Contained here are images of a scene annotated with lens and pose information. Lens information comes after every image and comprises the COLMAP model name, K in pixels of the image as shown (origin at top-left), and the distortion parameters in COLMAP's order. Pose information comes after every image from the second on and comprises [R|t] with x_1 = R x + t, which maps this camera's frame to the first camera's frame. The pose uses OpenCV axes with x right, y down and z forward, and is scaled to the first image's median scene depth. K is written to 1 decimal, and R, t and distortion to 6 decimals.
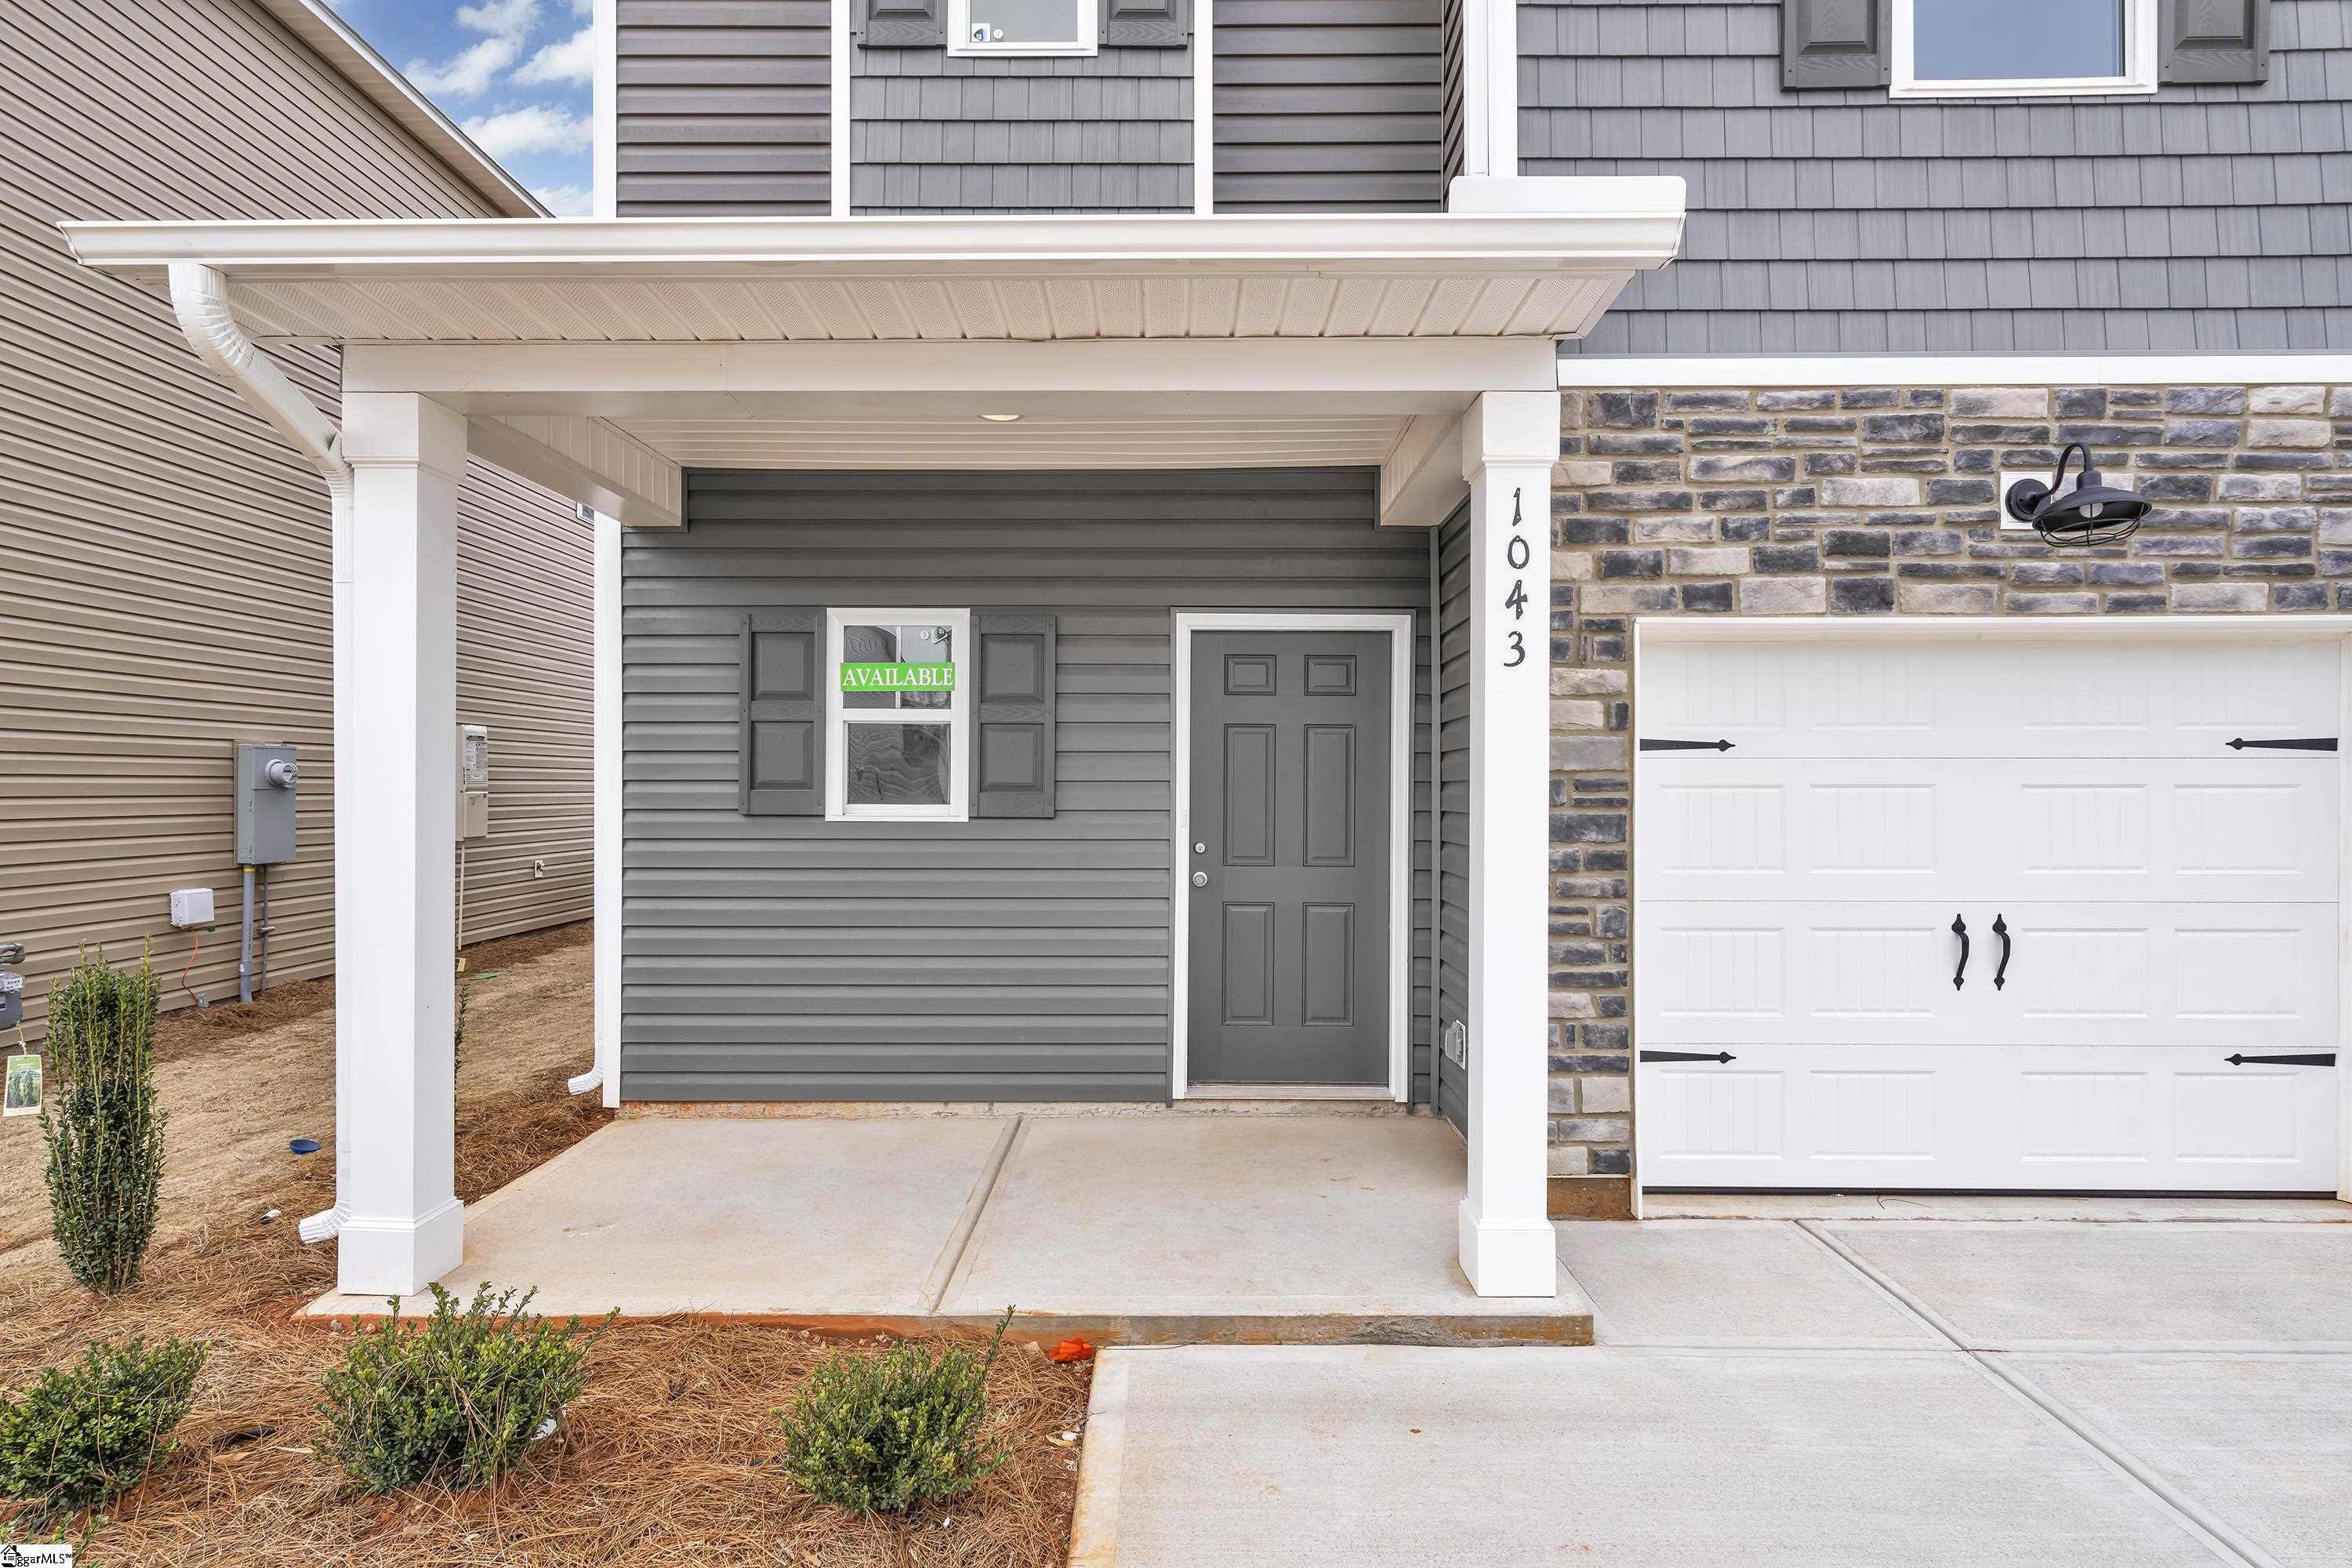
lens RADIAL K [[1136.0, 0, 1182.3], [0, 1136.0, 787.3], [0, 0, 1]] dist [-0.004670, 0.000187]
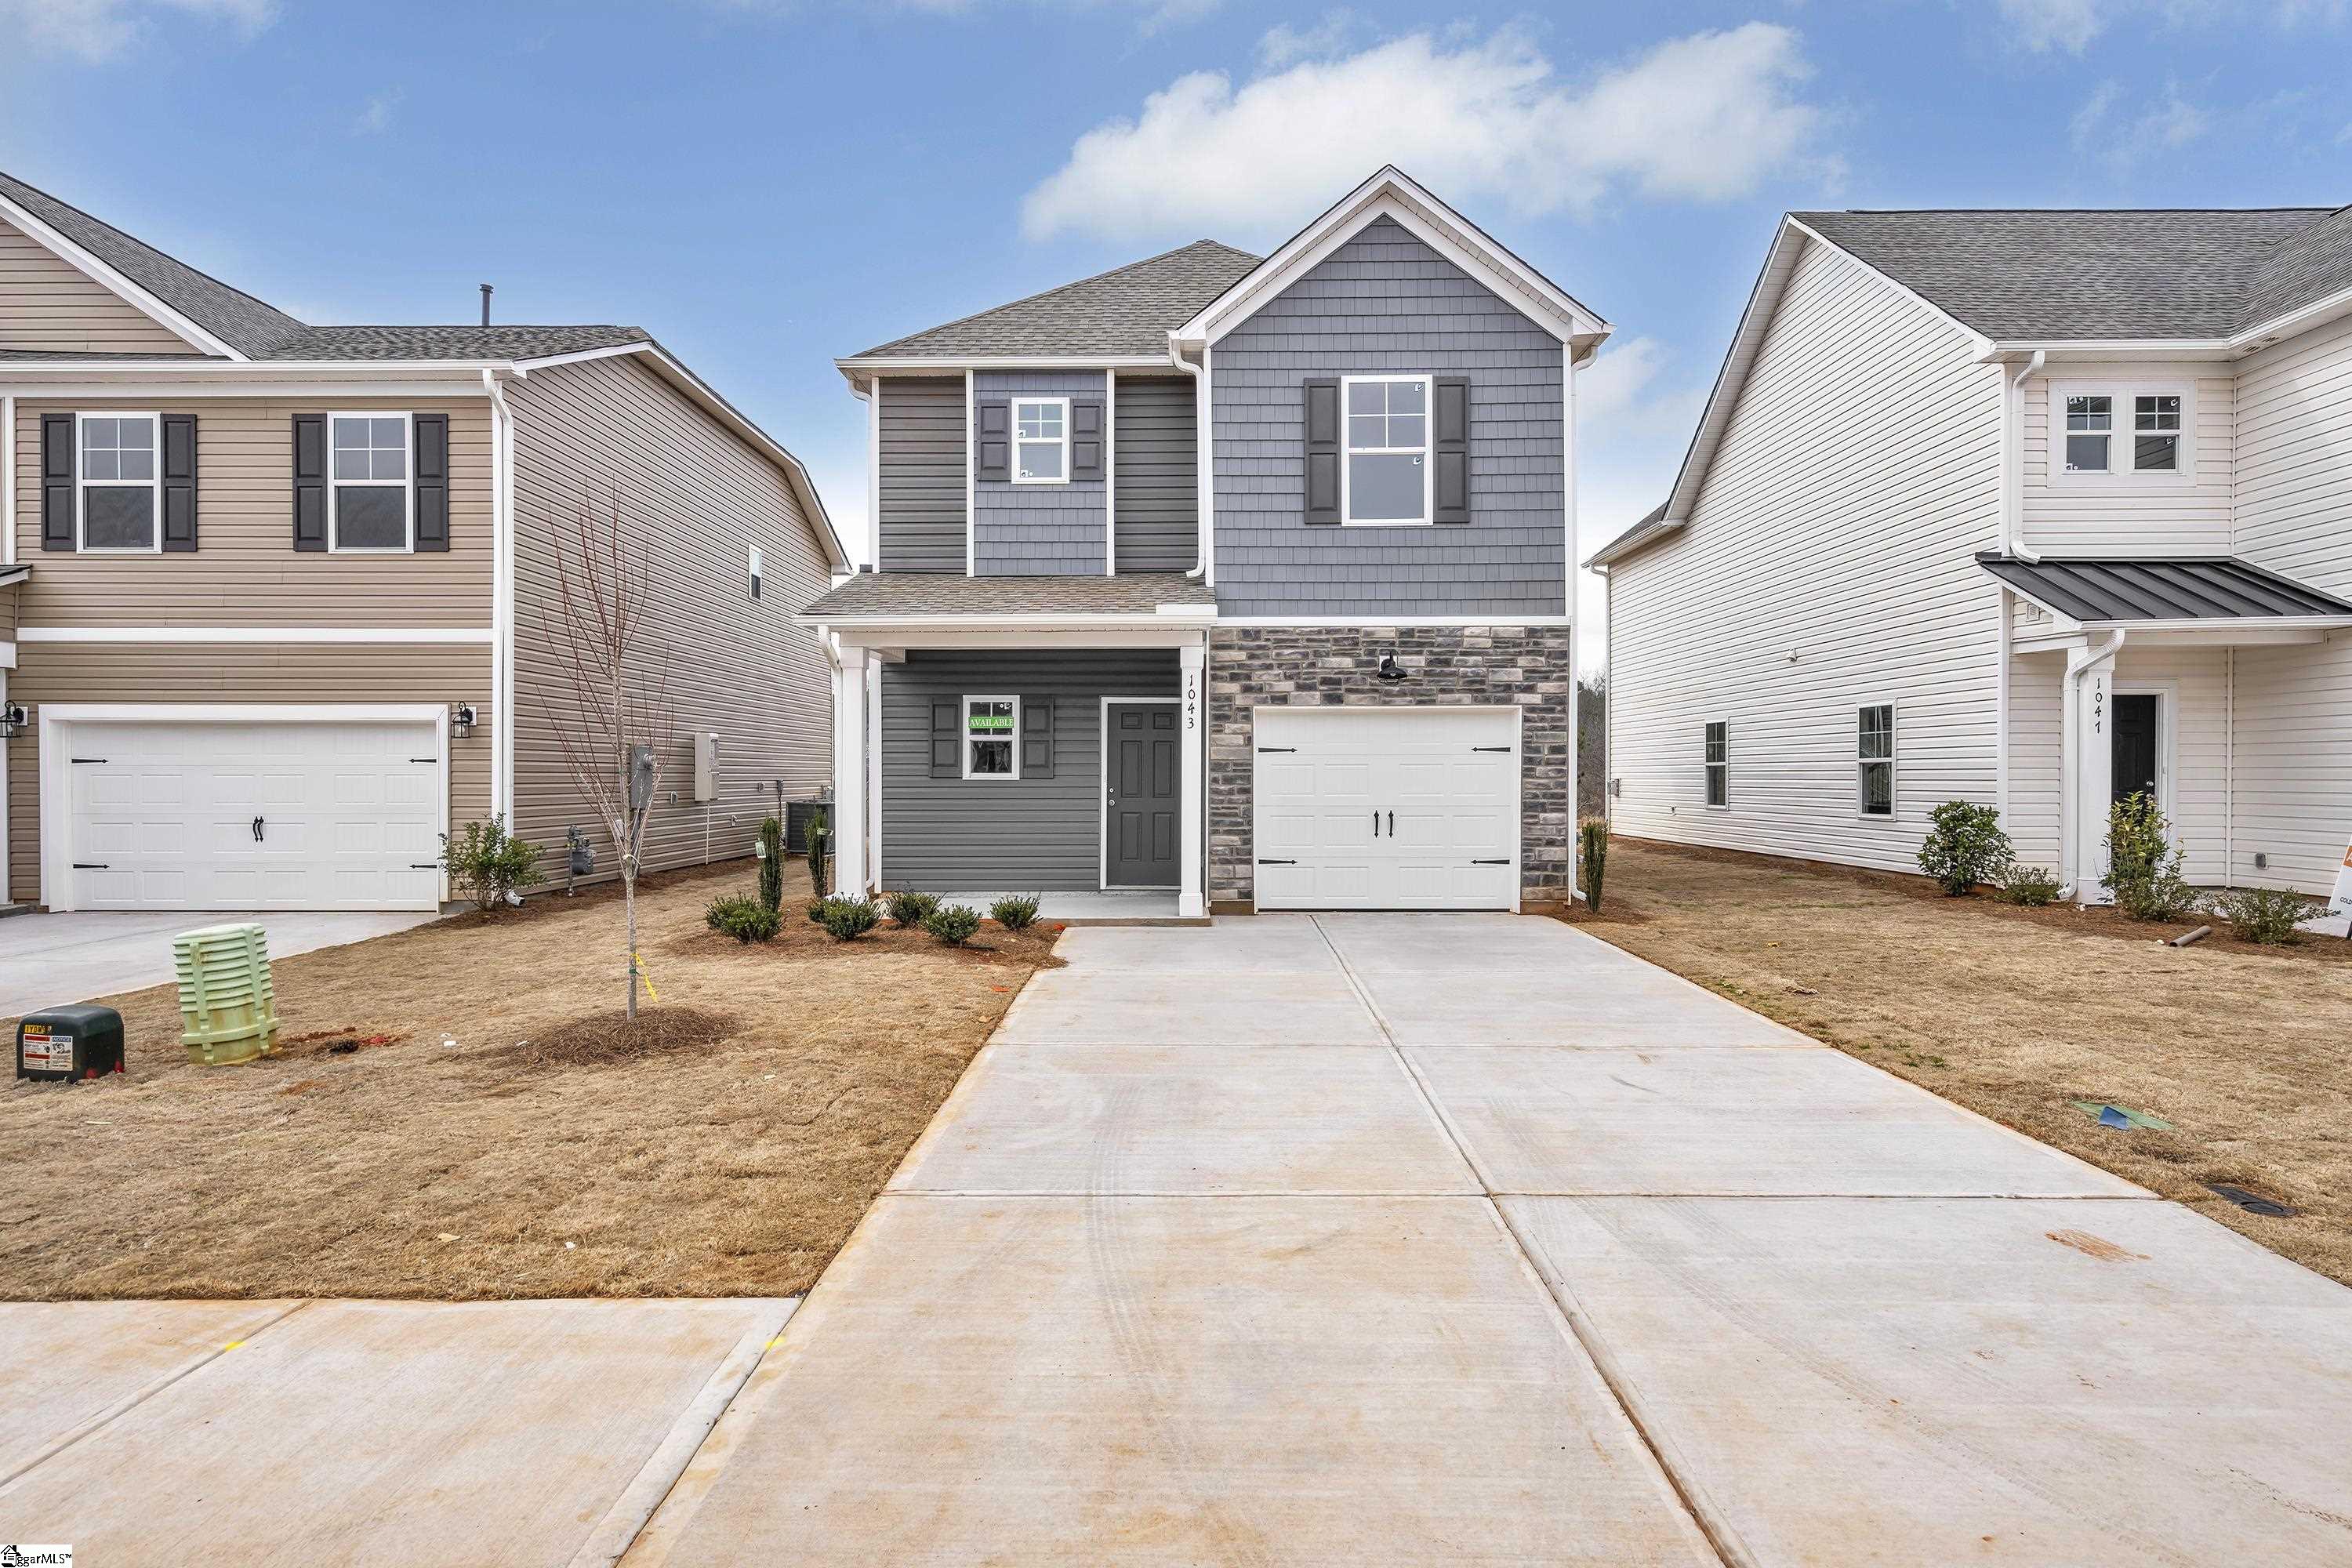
lens RADIAL K [[1293.8, 0, 1171.1], [0, 1293.8, 782.4], [0, 0, 1]] dist [-0.001343, -0.000003]
pose [[0.999810, -0.000153, -0.019475, 0.252440], [0.000188, 0.999998, 0.001819, 0.037909], [0.019475, -0.001822, 0.999809, -2.295940]]
